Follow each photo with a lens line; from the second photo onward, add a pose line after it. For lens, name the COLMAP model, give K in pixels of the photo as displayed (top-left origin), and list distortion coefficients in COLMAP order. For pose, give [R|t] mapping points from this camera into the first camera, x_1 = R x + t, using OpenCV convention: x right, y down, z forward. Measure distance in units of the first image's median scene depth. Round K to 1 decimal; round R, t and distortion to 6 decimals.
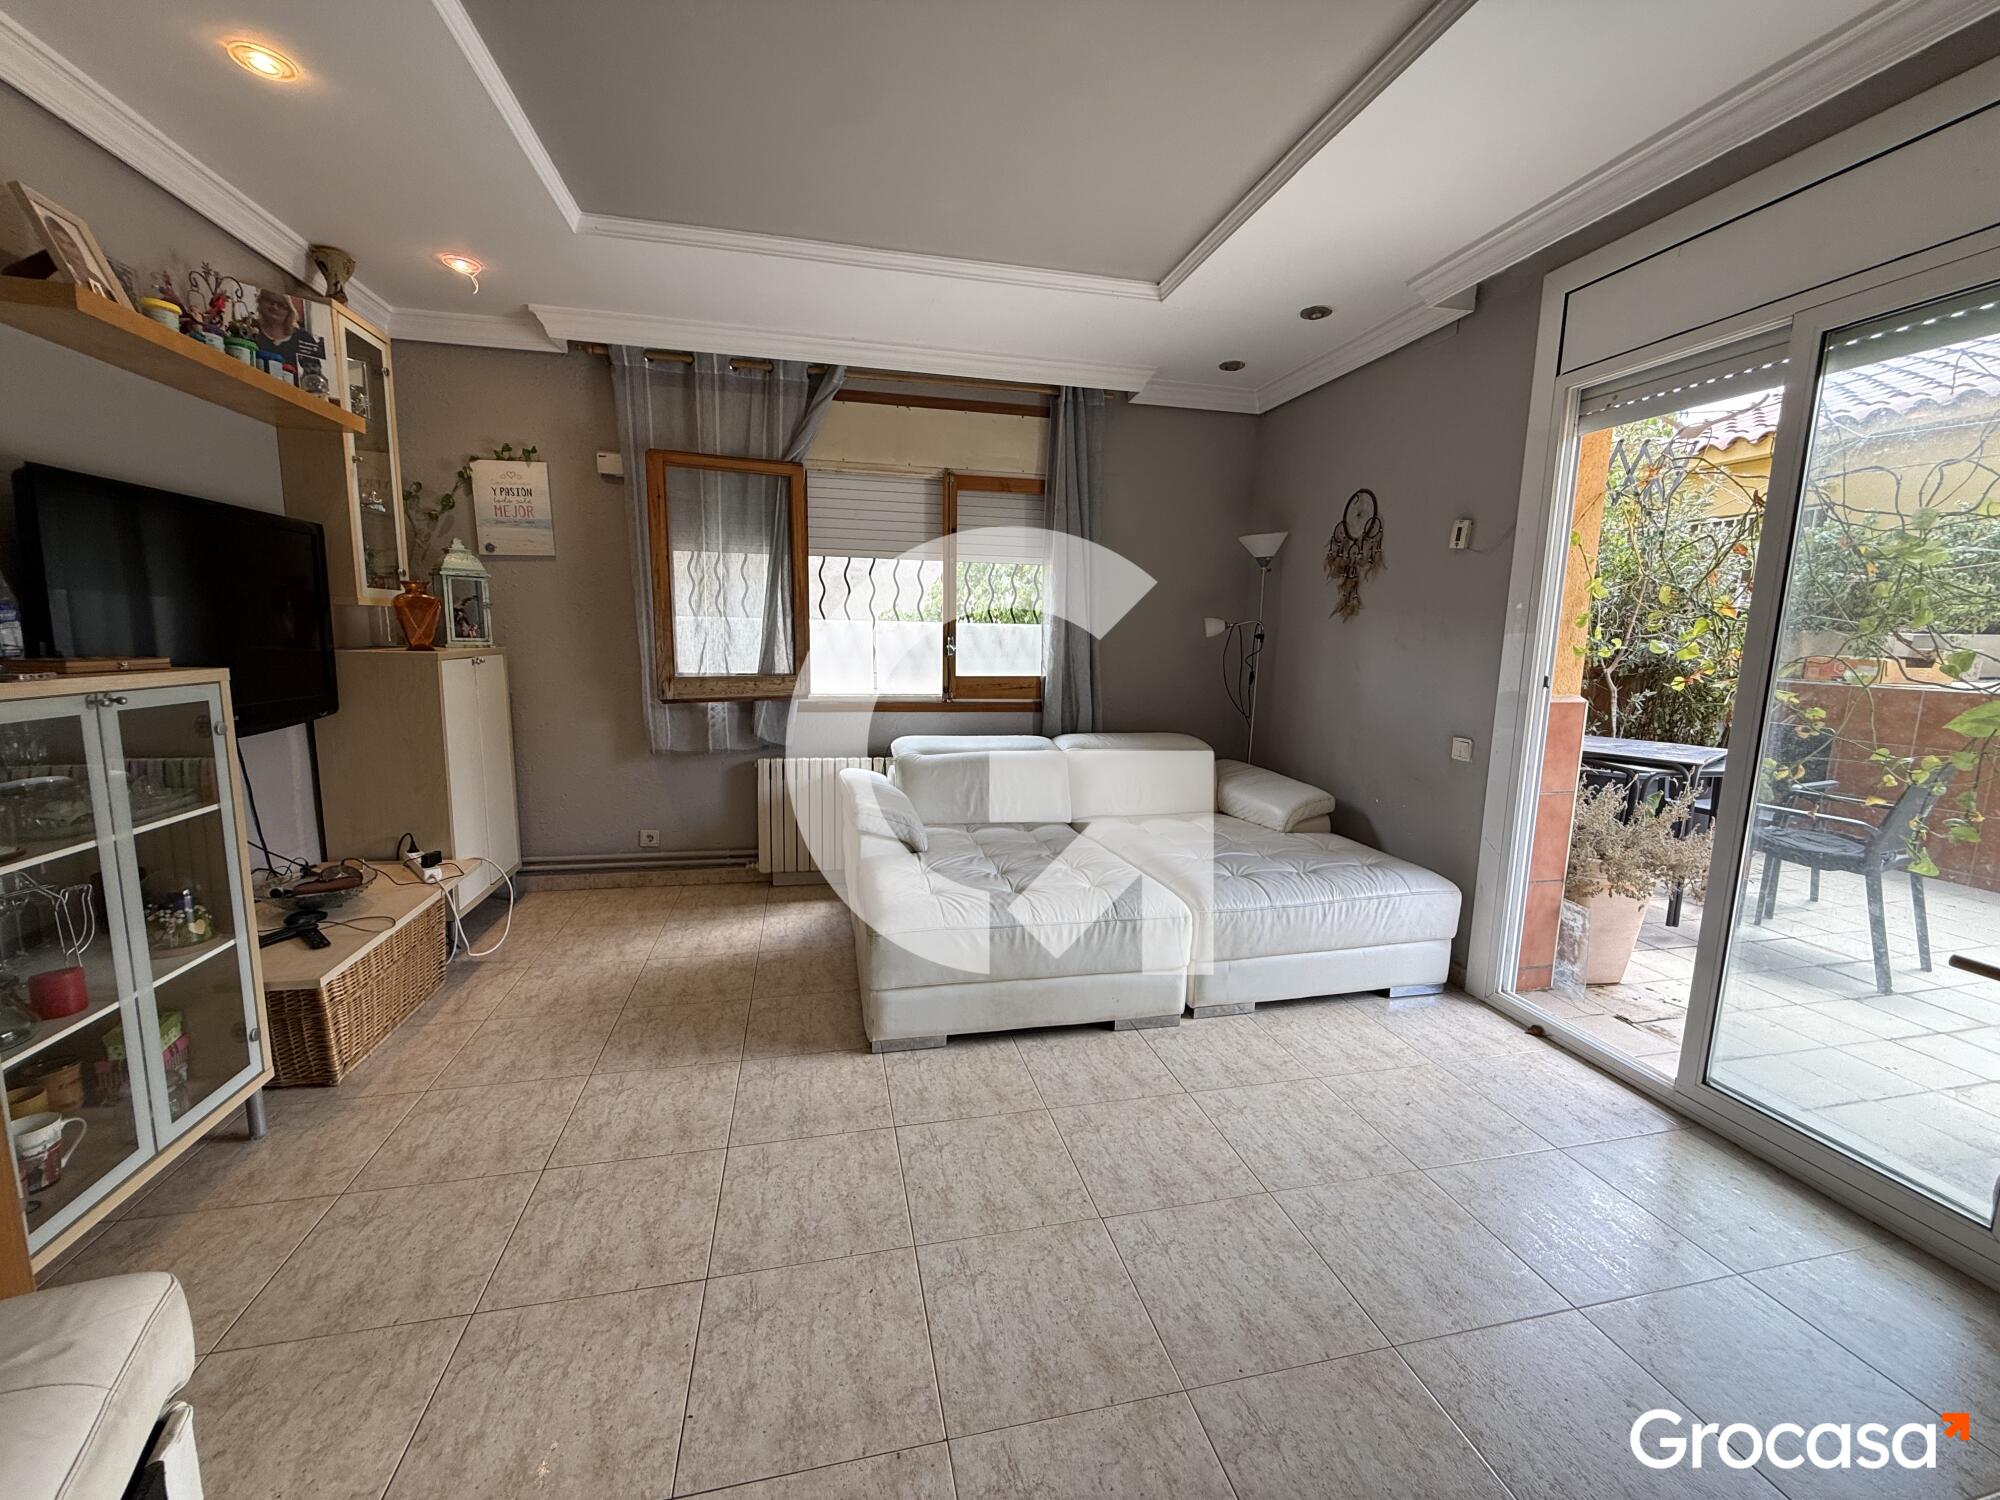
lens RADIAL K [[797.6, 0, 998.9], [0, 797.6, 750.5], [0, 0, 1]] dist [0.000072, 0.000116]
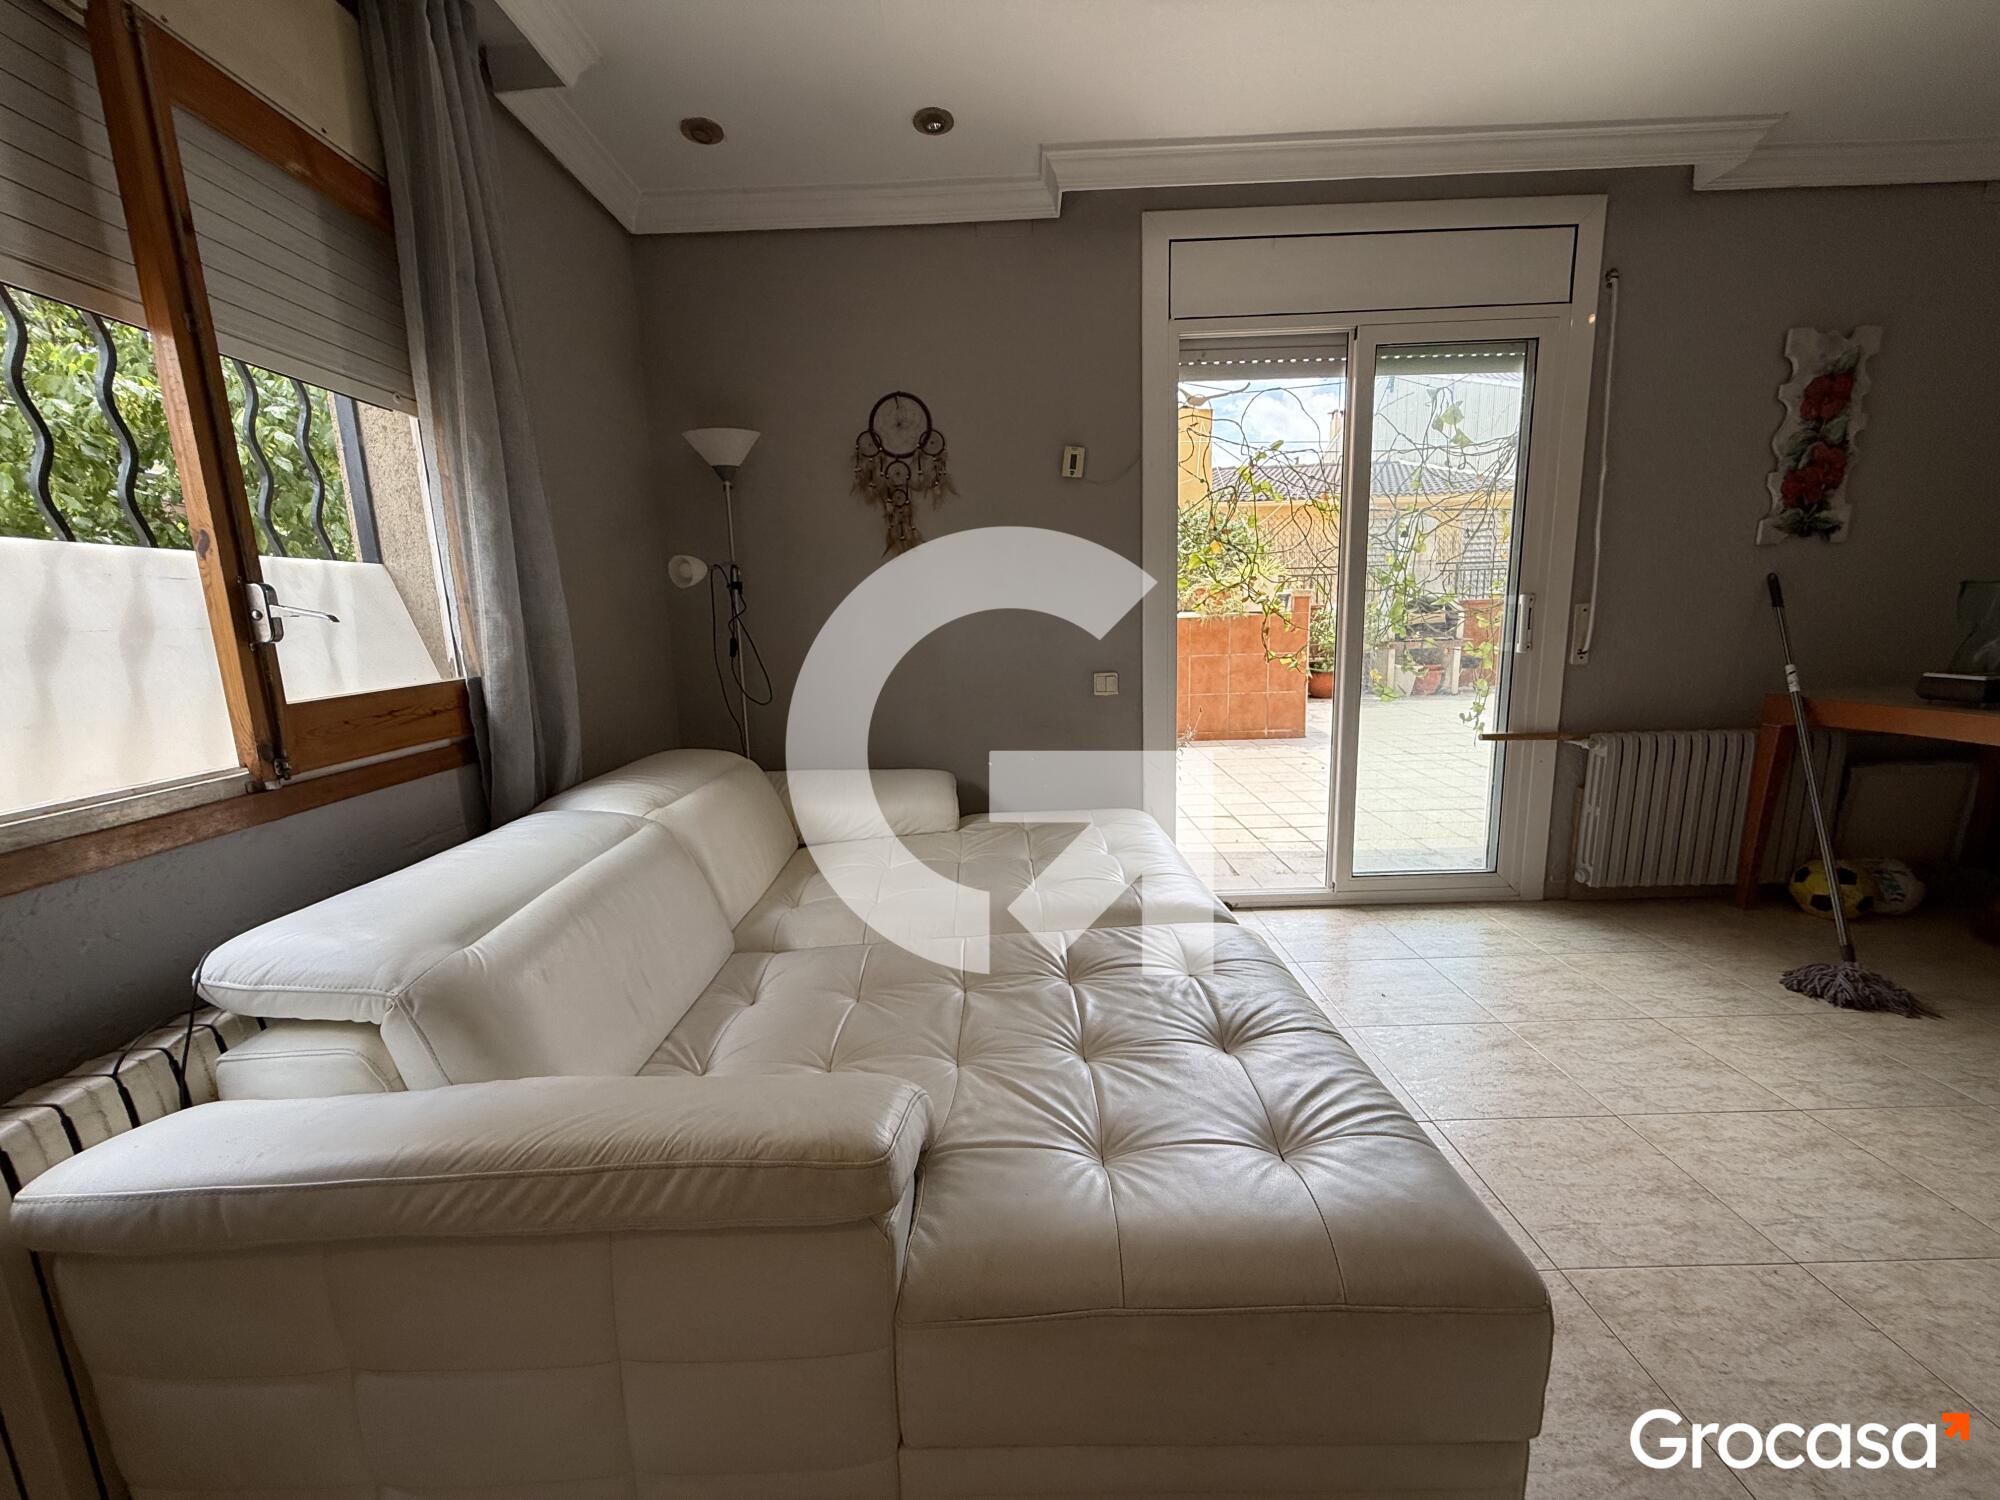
lens RADIAL K [[797.6, 0, 999.1], [0, 797.6, 751.0], [0, 0, 1]] dist [0.000072, 0.000116]
pose [[0.223905, -0.195036, 0.954897, -0.362278], [0.182005, 0.970904, 0.155629, -0.086757], [-0.957466, 0.138949, 0.252888, 0.770664]]
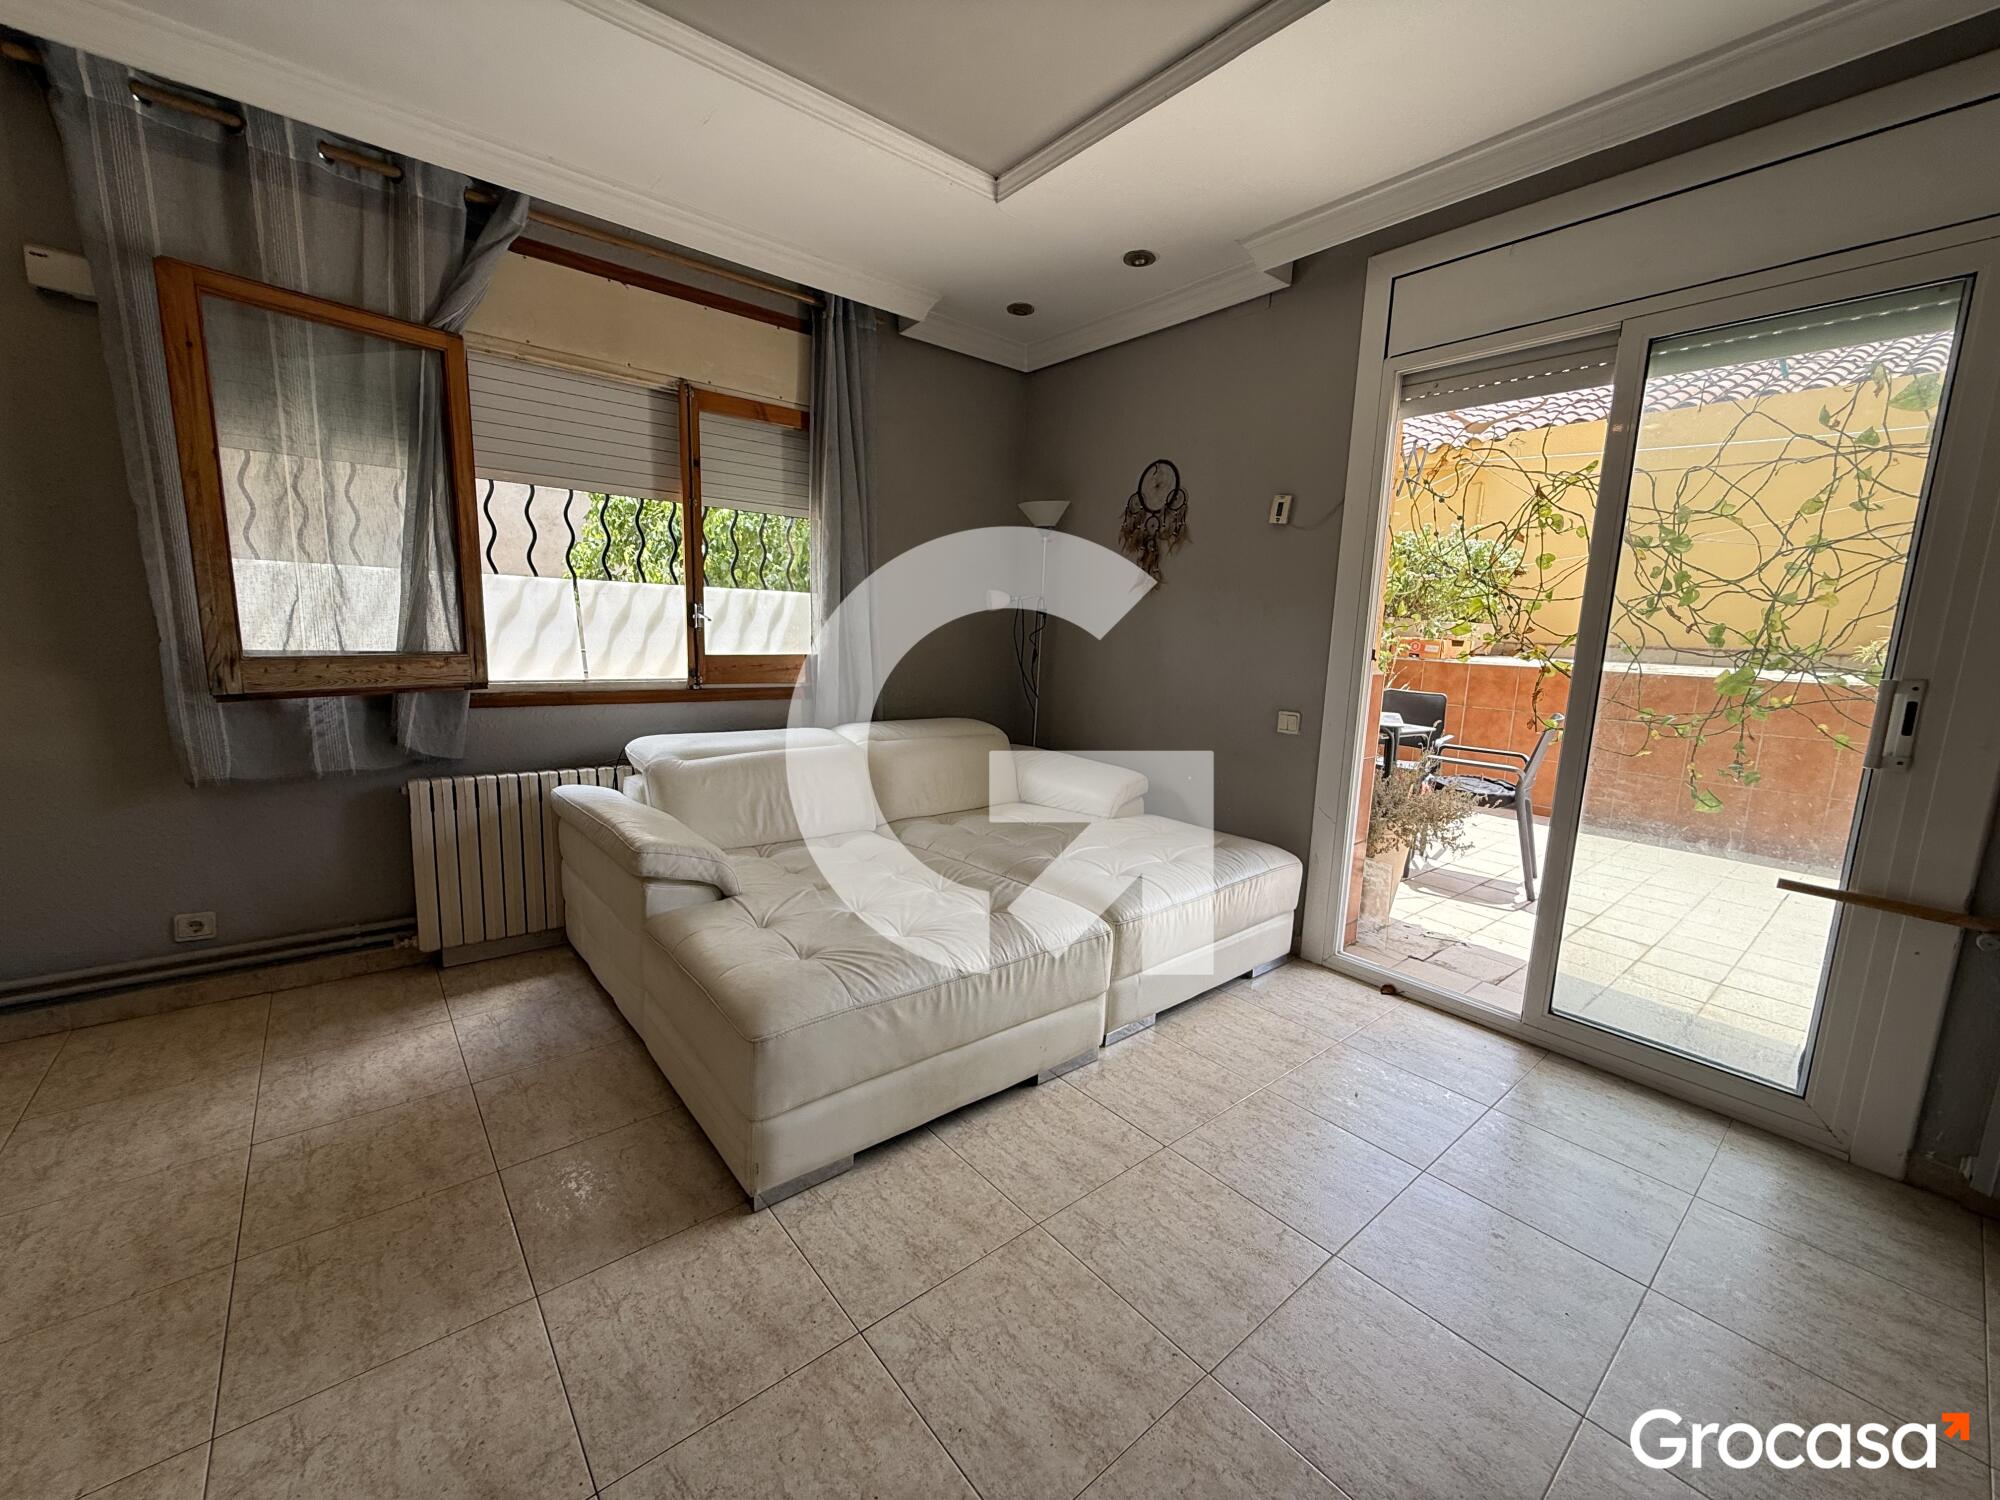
lens RADIAL K [[797.6, 0, 997.9], [0, 797.6, 751.6], [0, 0, 1]] dist [0.000072, 0.000116]
pose [[0.894075, -0.057334, 0.444232, -0.178061], [0.048145, 0.998329, 0.031950, -0.013217], [-0.445322, -0.007178, 0.895342, 0.220313]]
